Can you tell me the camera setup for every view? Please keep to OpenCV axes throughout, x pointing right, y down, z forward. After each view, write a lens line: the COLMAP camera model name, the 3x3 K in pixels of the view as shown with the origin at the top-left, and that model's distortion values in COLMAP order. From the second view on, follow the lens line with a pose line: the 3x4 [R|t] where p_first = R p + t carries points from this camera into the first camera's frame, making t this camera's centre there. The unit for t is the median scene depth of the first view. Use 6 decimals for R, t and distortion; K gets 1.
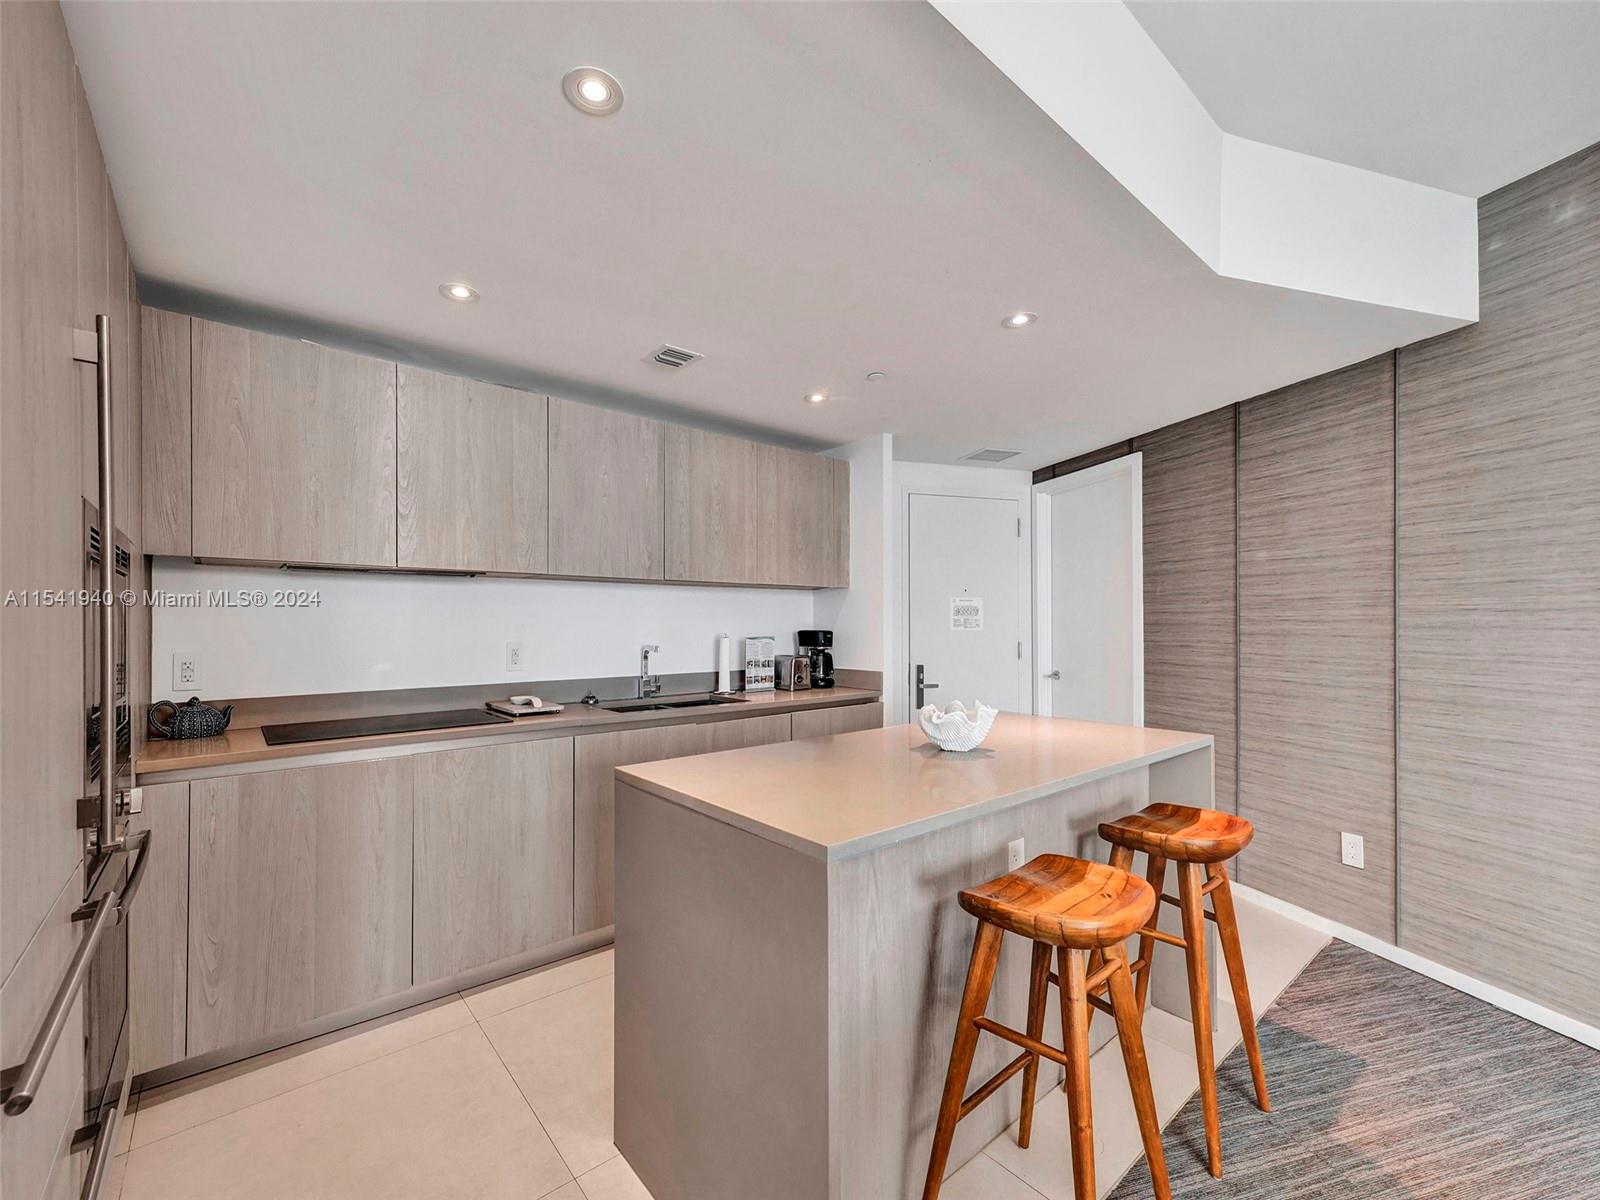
lens RADIAL K [[647.1, 0, 800.3], [0, 647.1, 620.7], [0, 0, 1]] dist [-0.000446, 0.000224]
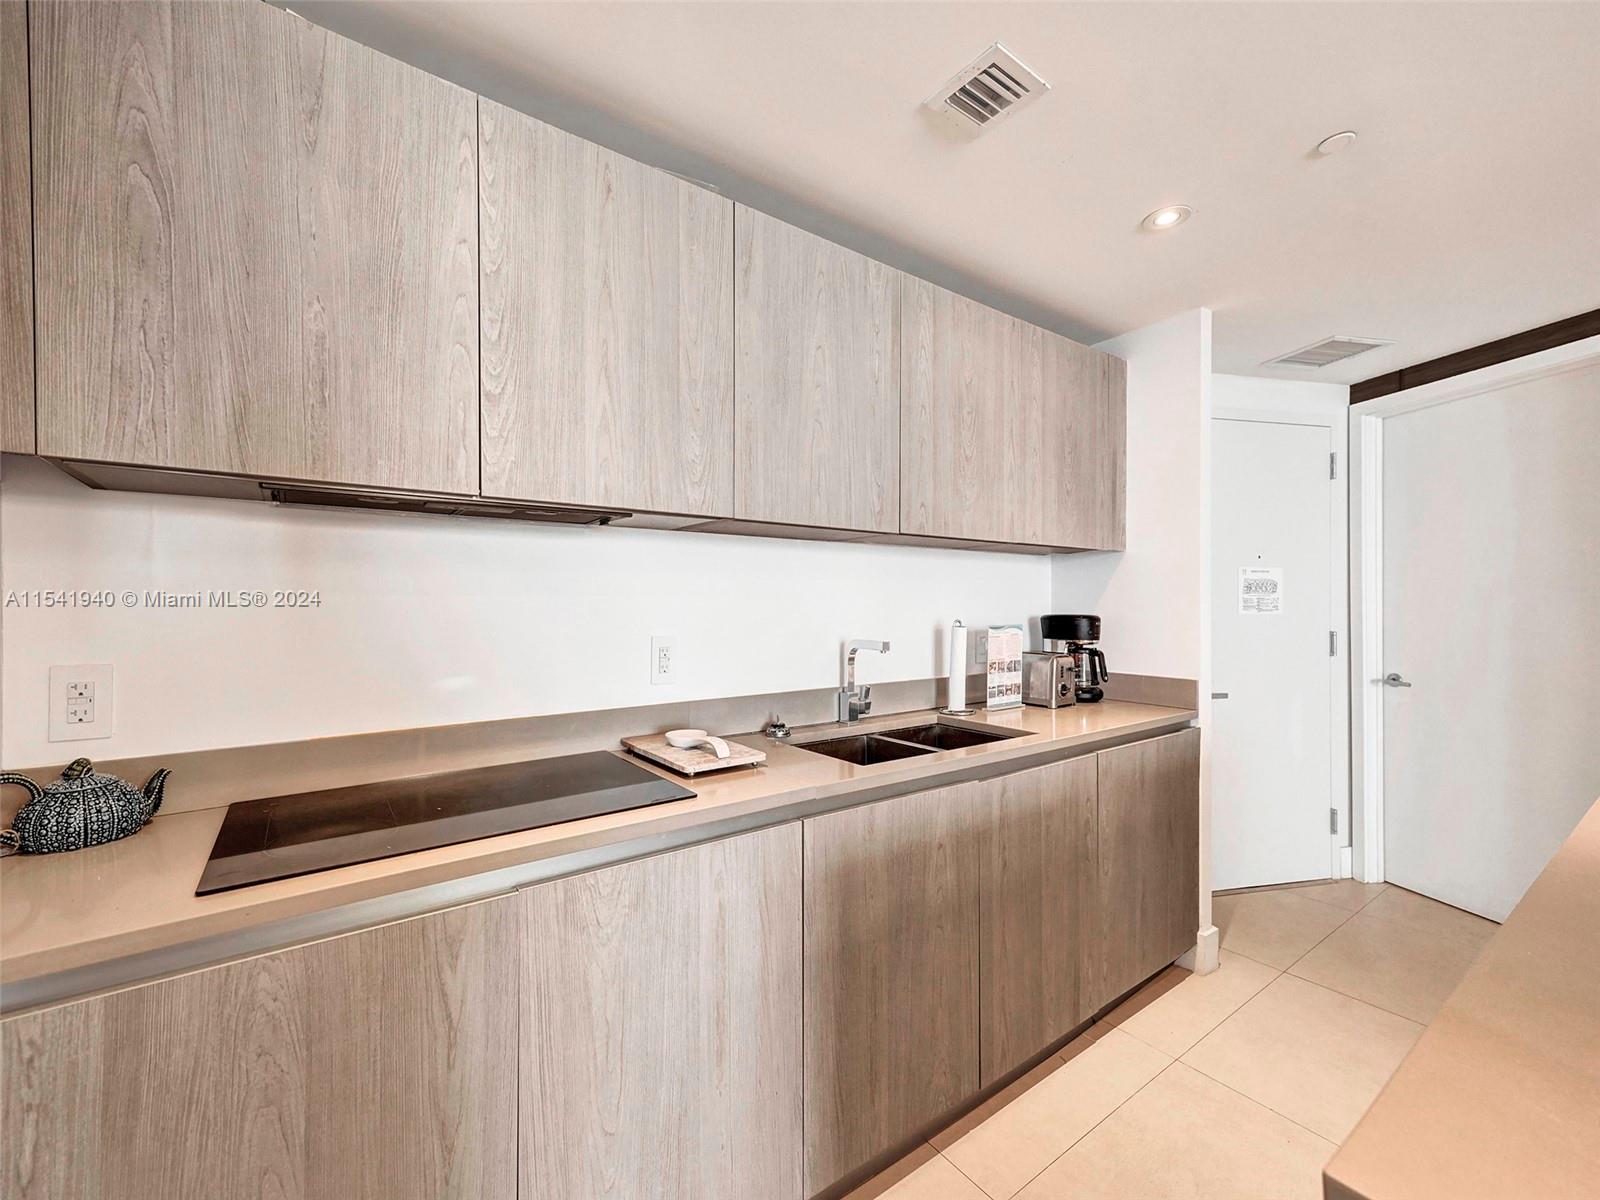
lens RADIAL K [[680.2, 0, 824.1], [0, 680.2, 604.2], [0, 0, 1]] dist [0.003001, 0.000812]
pose [[0.997505, 0.000009, -0.070592, -0.220777], [0.000343, 0.999988, 0.004971, 0.000038], [0.070591, -0.004983, 0.997493, 0.338460]]
